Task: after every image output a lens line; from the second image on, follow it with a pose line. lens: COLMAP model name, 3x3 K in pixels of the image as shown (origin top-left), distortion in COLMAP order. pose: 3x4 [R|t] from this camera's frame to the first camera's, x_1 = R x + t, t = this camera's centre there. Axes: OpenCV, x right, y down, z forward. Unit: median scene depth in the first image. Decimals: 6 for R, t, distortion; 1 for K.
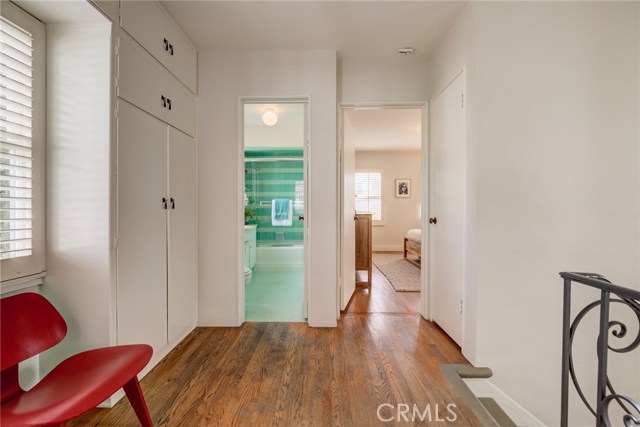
lens RADIAL K [[292.3, 0, 315.7], [0, 292.3, 209.8], [0, 0, 1]] dist [-0.001820, 0.000615]
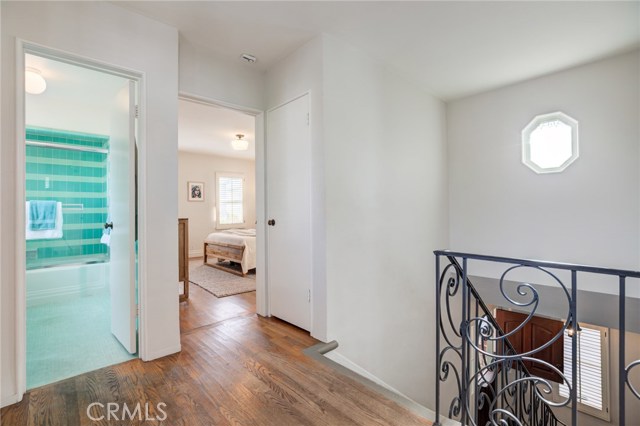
lens RADIAL K [[292.3, 0, 309.4], [0, 292.3, 207.5], [0, 0, 1]] dist [-0.001820, 0.000615]
pose [[0.741736, 0.000329, 0.670691, -0.206450], [0.014972, 0.999743, -0.017050, 0.001818], [-0.670524, 0.022688, 0.741541, 0.098528]]
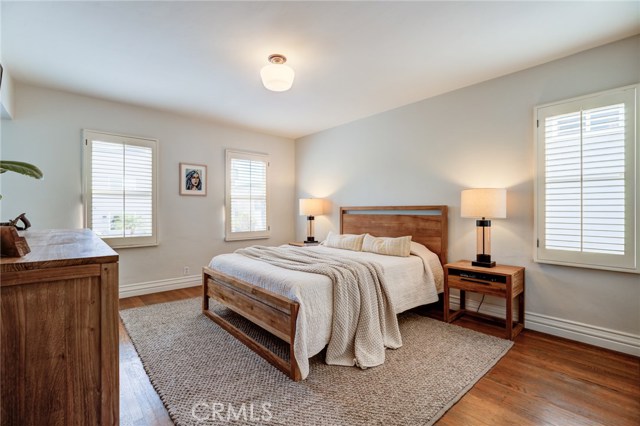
lens RADIAL K [[292.3, 0, 315.8], [0, 292.3, 213.0], [0, 0, 1]] dist [-0.001820, 0.000615]
pose [[0.744363, -0.002912, 0.667769, 0.253803], [0.001242, 0.999995, 0.002976, -0.023225], [-0.667774, -0.001386, 0.744363, 1.139988]]
